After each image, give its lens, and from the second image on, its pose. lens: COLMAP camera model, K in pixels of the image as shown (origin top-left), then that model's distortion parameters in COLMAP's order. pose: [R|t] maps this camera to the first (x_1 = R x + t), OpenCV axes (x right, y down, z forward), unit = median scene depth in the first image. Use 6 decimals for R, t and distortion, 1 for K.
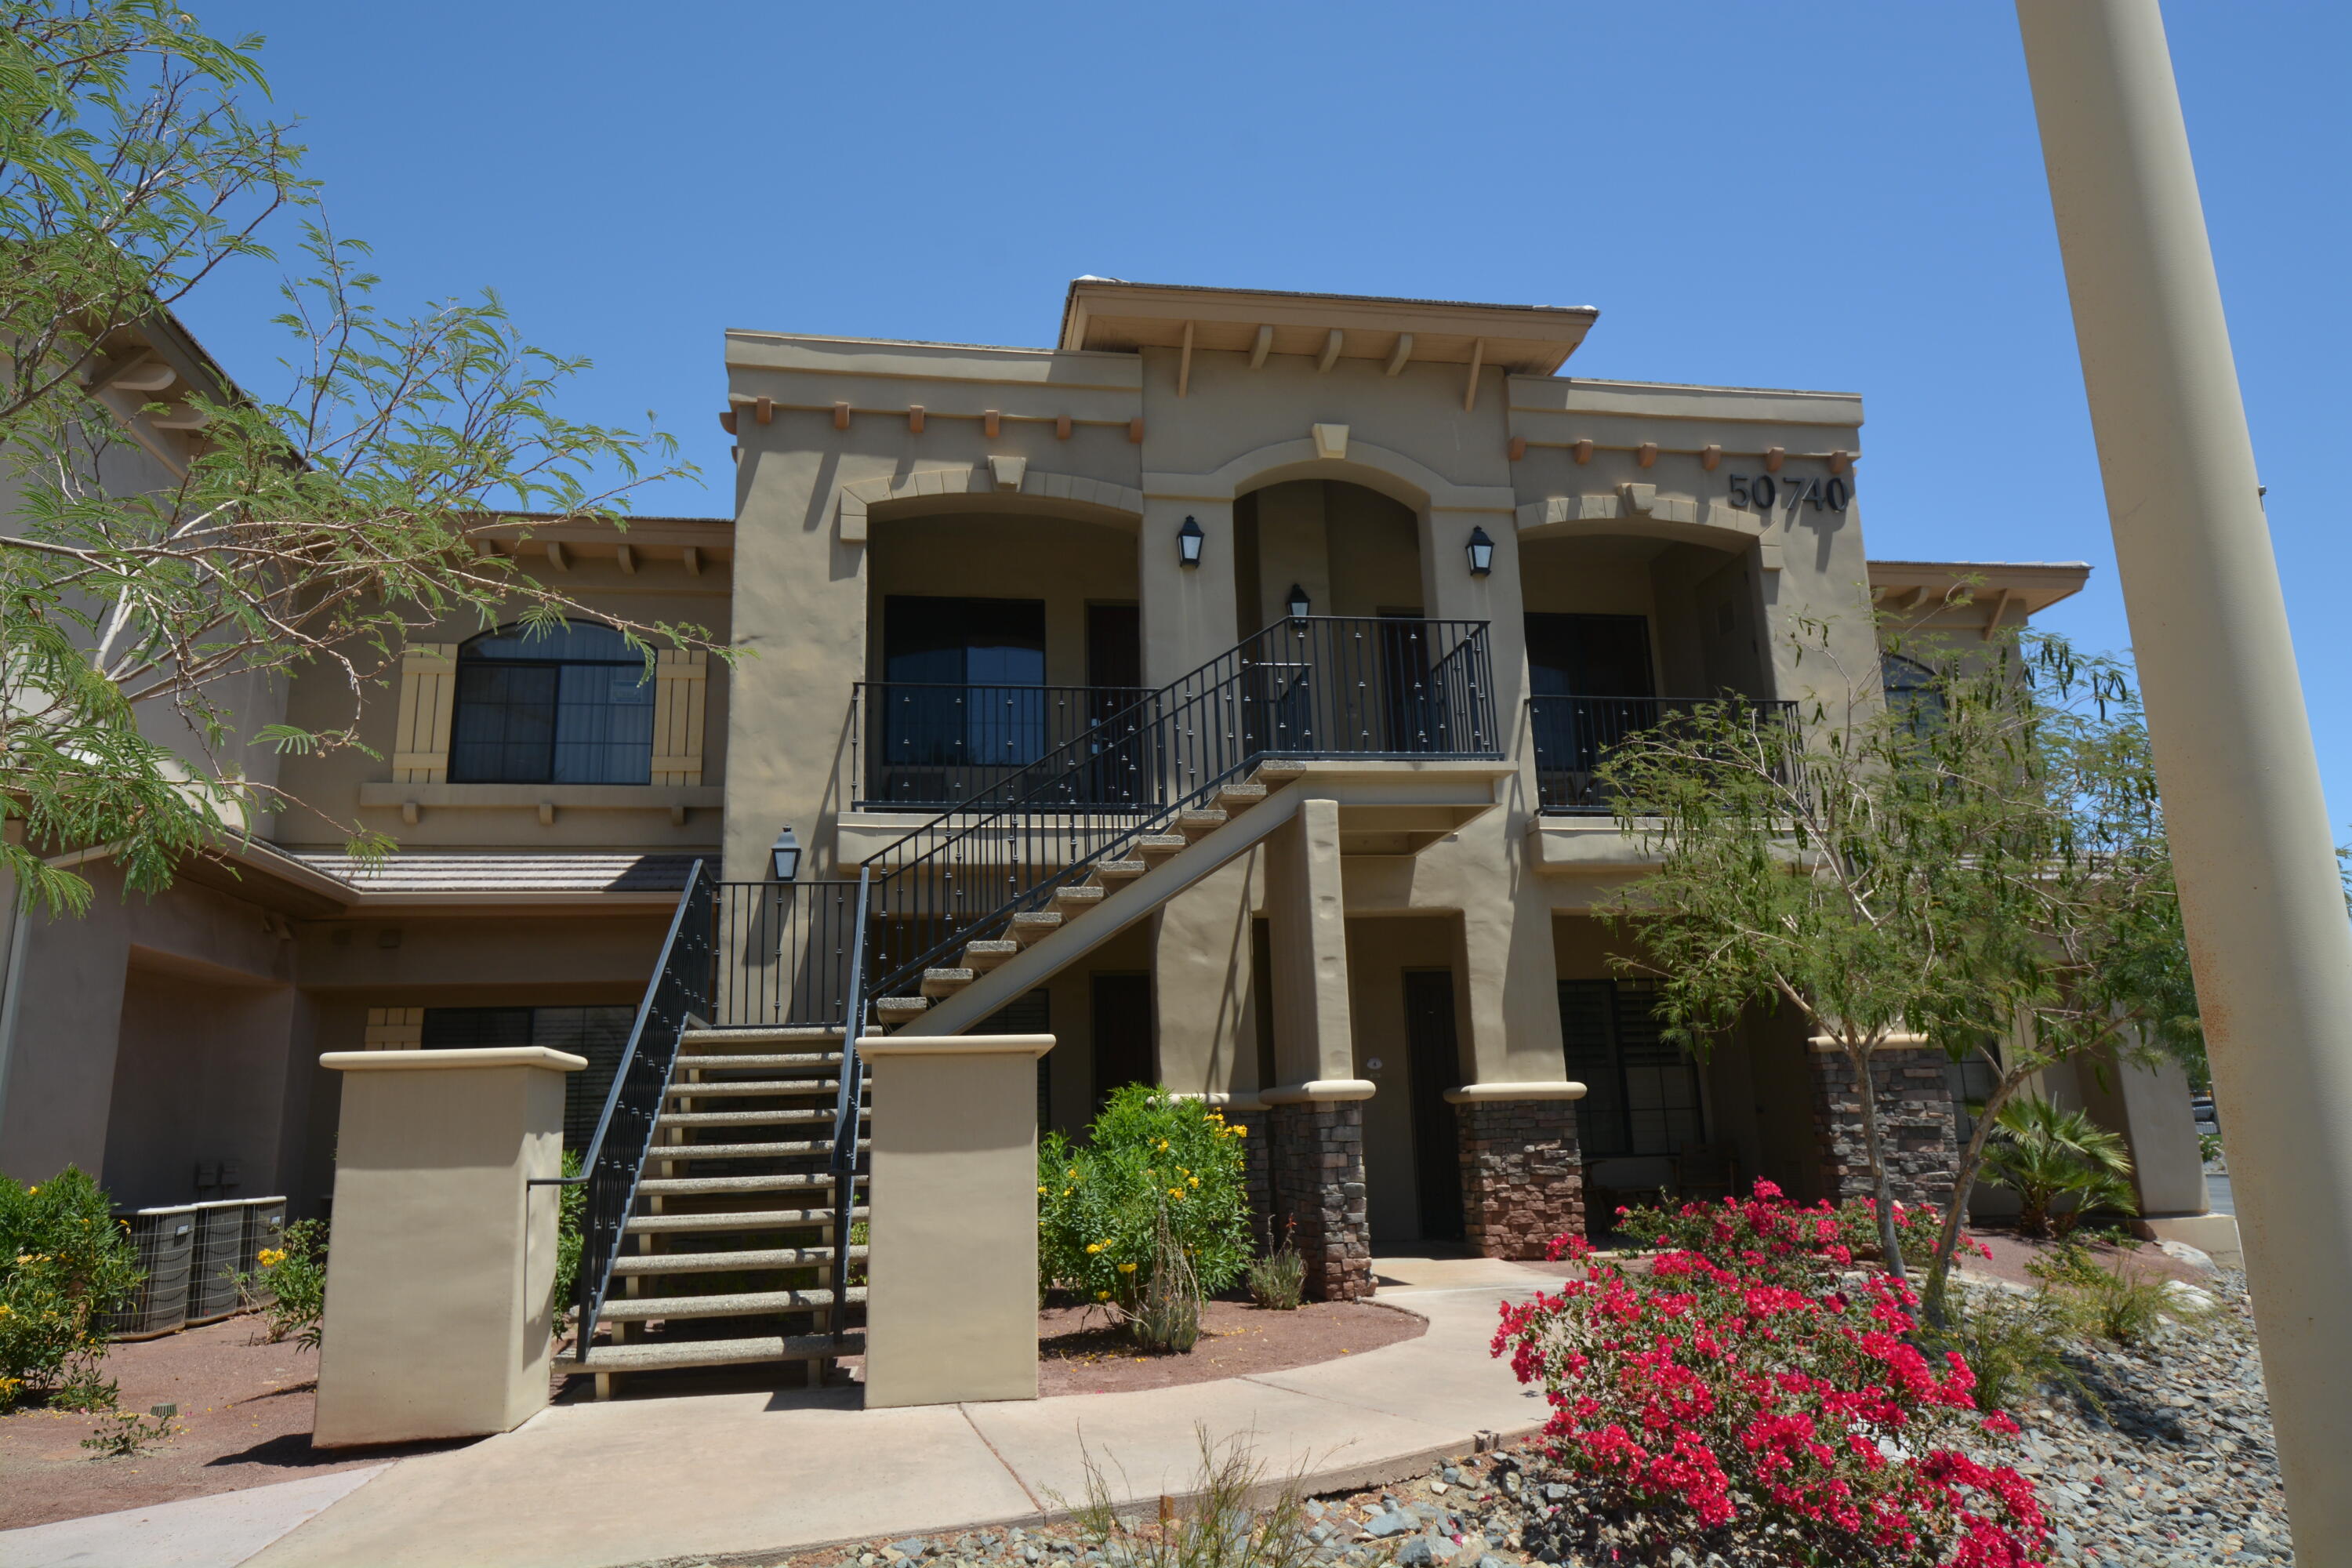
lens RADIAL K [[1492.5, 0, 1179.9], [0, 1492.5, 791.8], [0, 0, 1]] dist [0.011377, -0.007577]
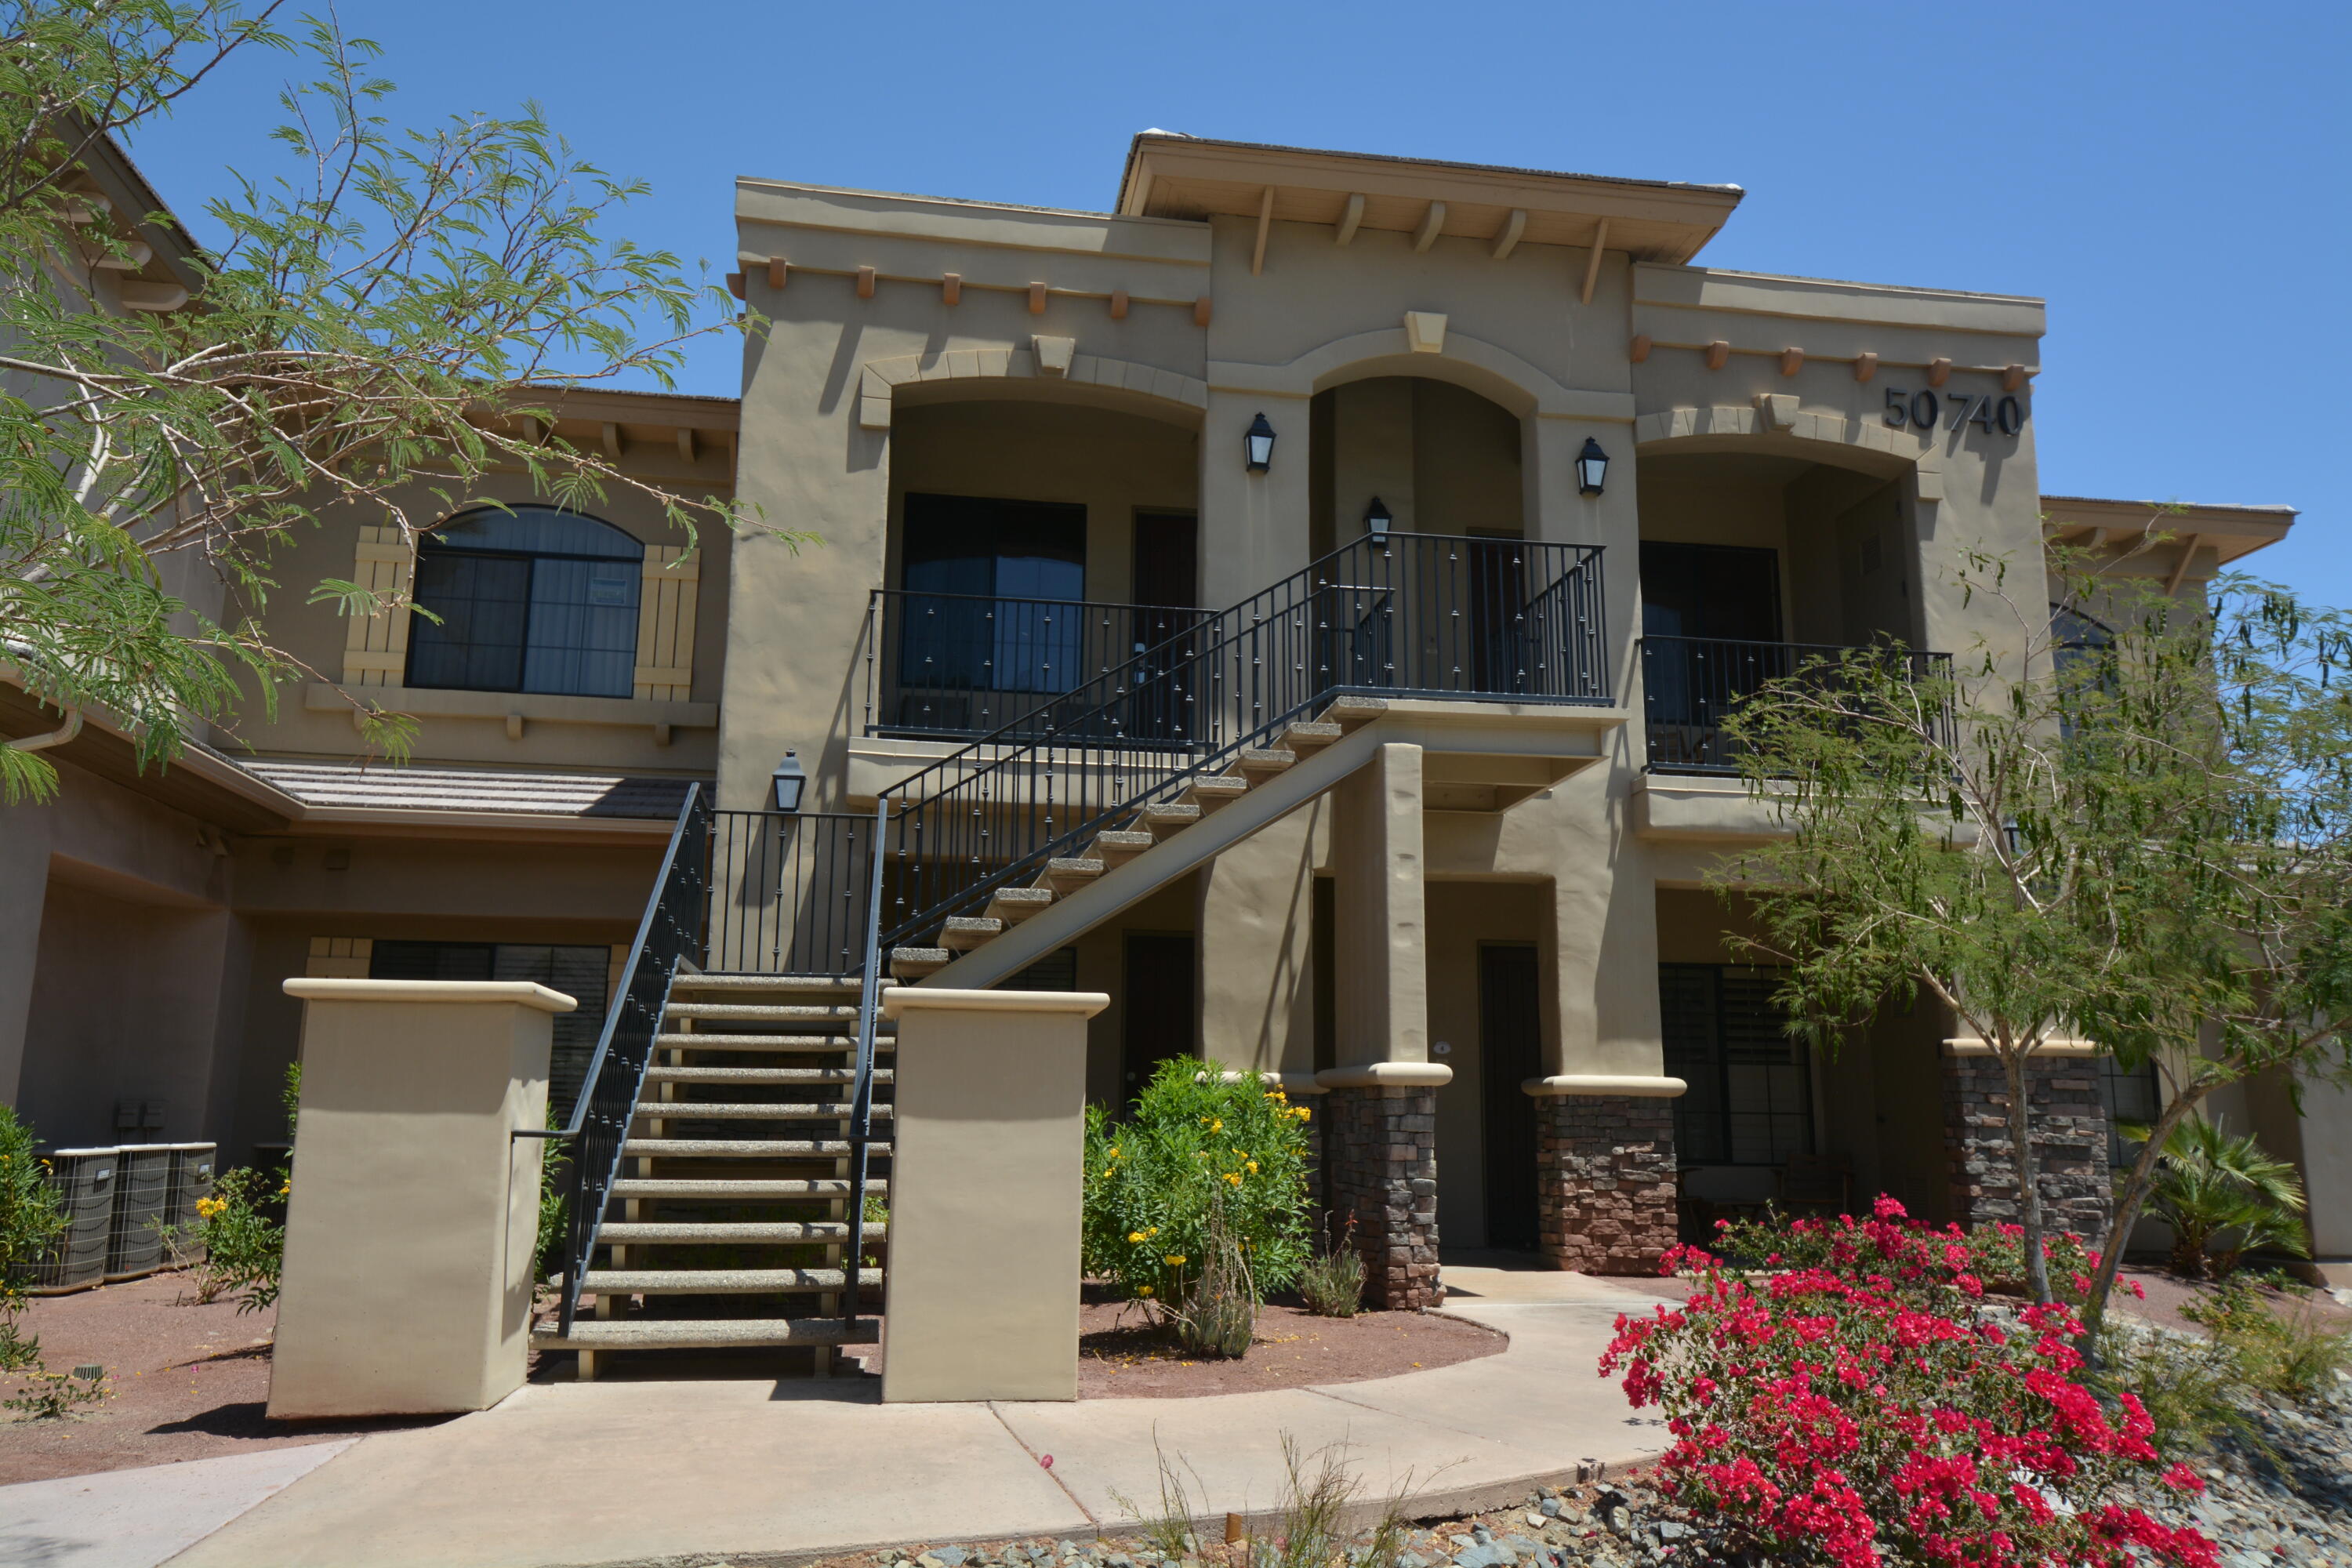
lens RADIAL K [[1697.5, 0, 1189.0], [0, 1697.5, 793.0], [0, 0, 1]] dist [0.013513, -0.002802]
pose [[0.999054, 0.040603, -0.015597, -0.011676], [-0.040028, 0.998566, 0.035561, 0.003114], [0.017018, -0.034903, 0.999246, 0.002459]]
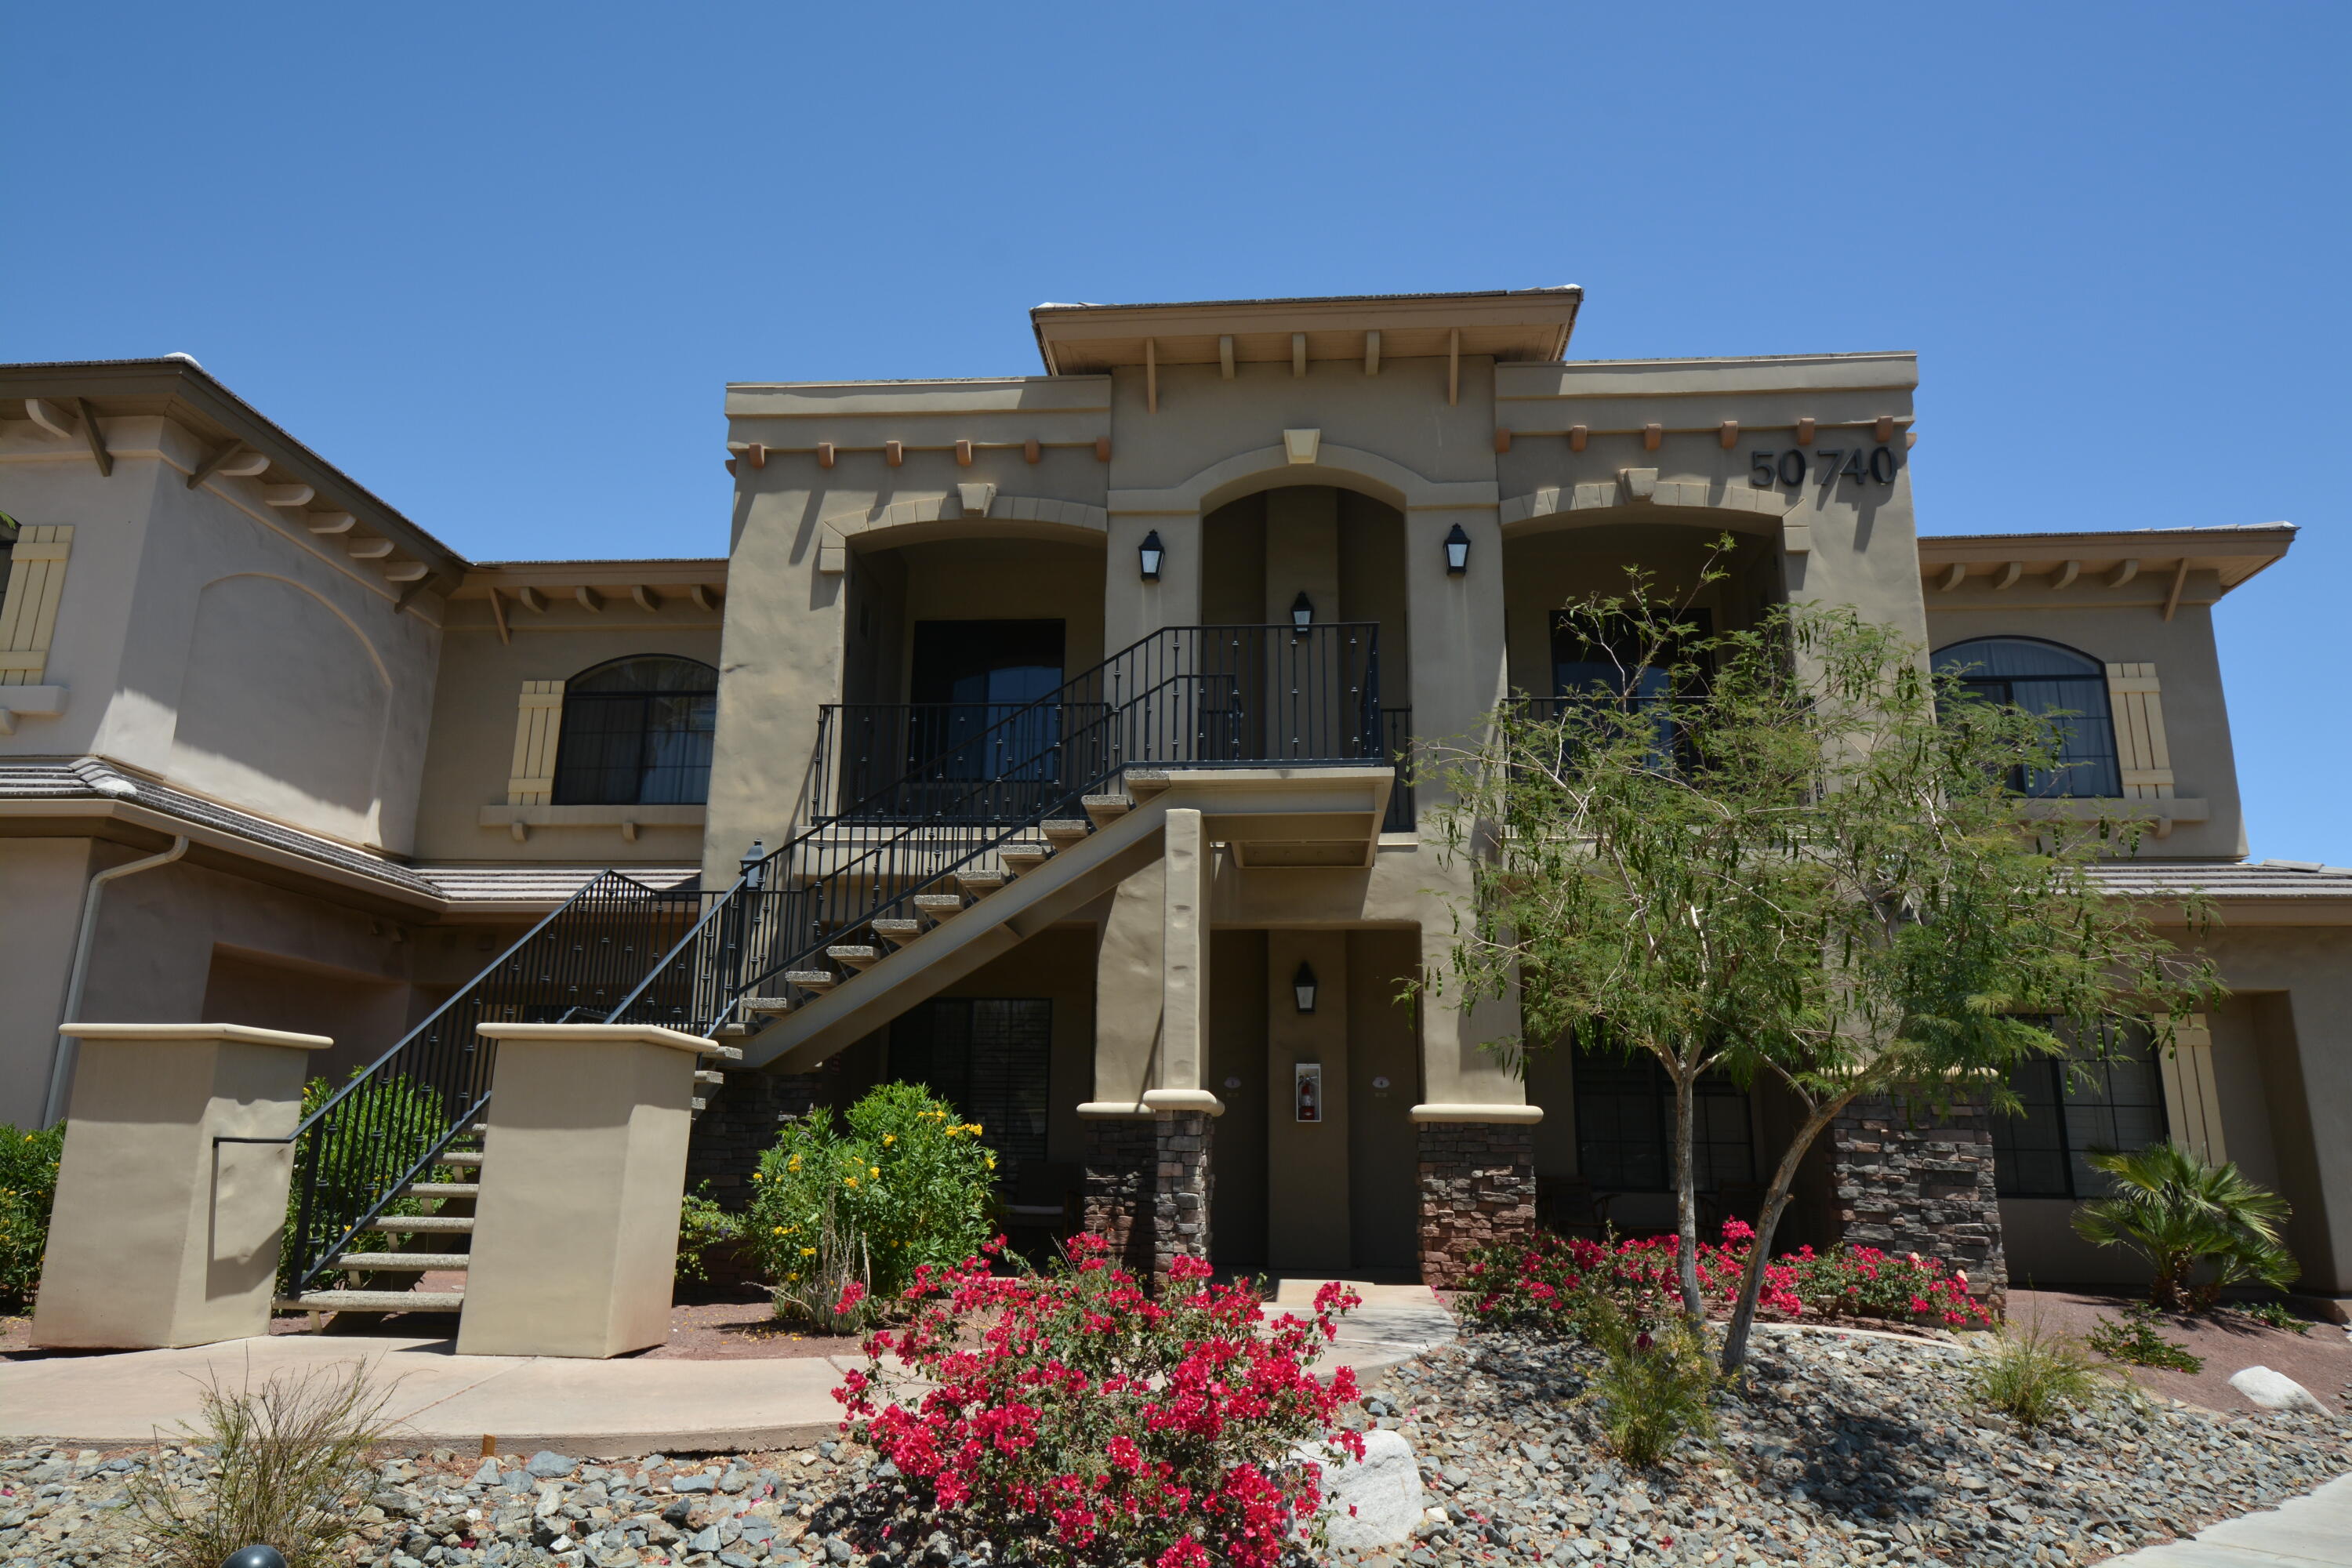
lens RADIAL K [[1492.5, 0, 1059.1], [0, 1492.5, 790.7], [0, 0, 1]] dist [0.011377, -0.007577]
pose [[0.969901, -0.014290, -0.243078, 0.210945], [0.011195, 0.999838, -0.014110, 0.005173], [0.243240, 0.010964, 0.969904, 0.008601]]
